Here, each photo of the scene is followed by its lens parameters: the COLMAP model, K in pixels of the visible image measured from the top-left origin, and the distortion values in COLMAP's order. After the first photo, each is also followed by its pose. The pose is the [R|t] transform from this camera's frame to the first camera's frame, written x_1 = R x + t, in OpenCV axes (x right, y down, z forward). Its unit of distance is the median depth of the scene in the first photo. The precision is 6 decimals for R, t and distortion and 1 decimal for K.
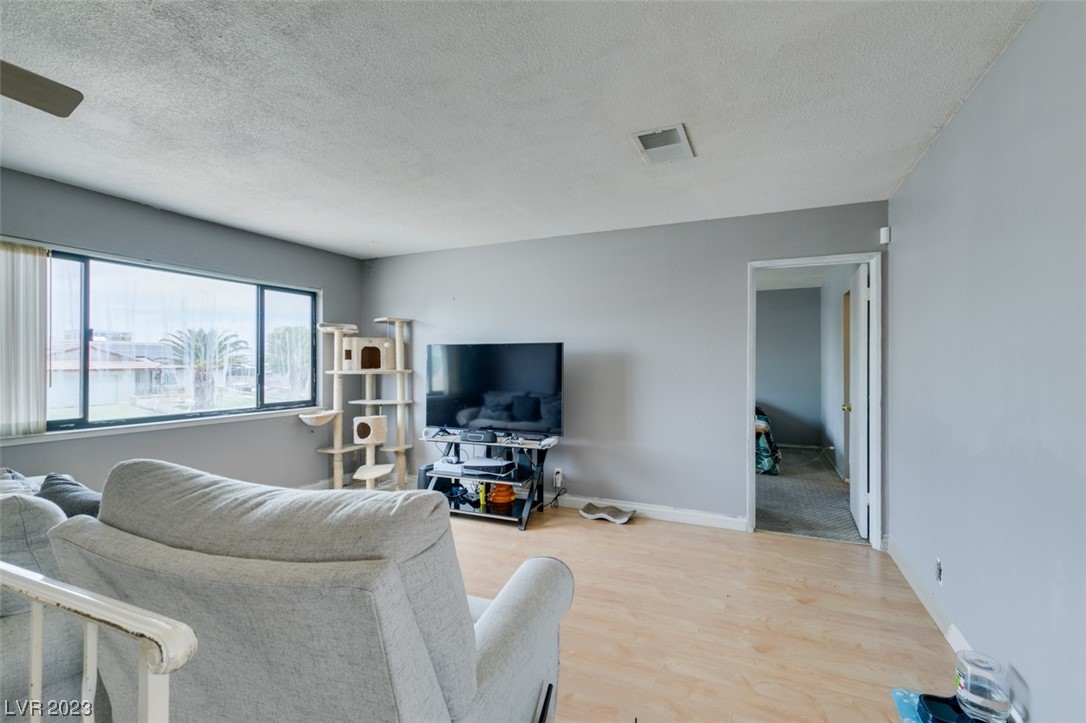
lens RADIAL K [[486.2, 0, 543.0], [0, 486.2, 361.5], [0, 0, 1]] dist [0.004784, -0.000786]
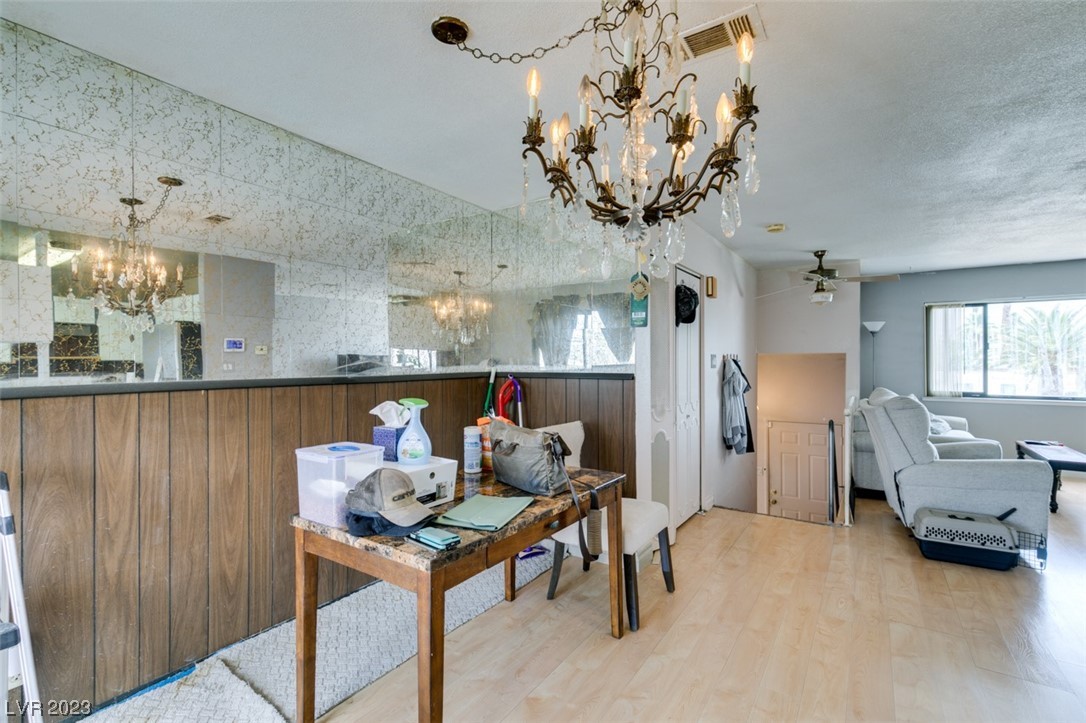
lens RADIAL K [[486.2, 0, 543.0], [0, 486.2, 361.5], [0, 0, 1]] dist [0.004784, -0.000786]
pose [[-0.165112, -0.004103, -0.986266, 0.799283], [0.004875, 0.999976, -0.004976, 0.002031], [0.986263, -0.005630, -0.165088, -0.227438]]
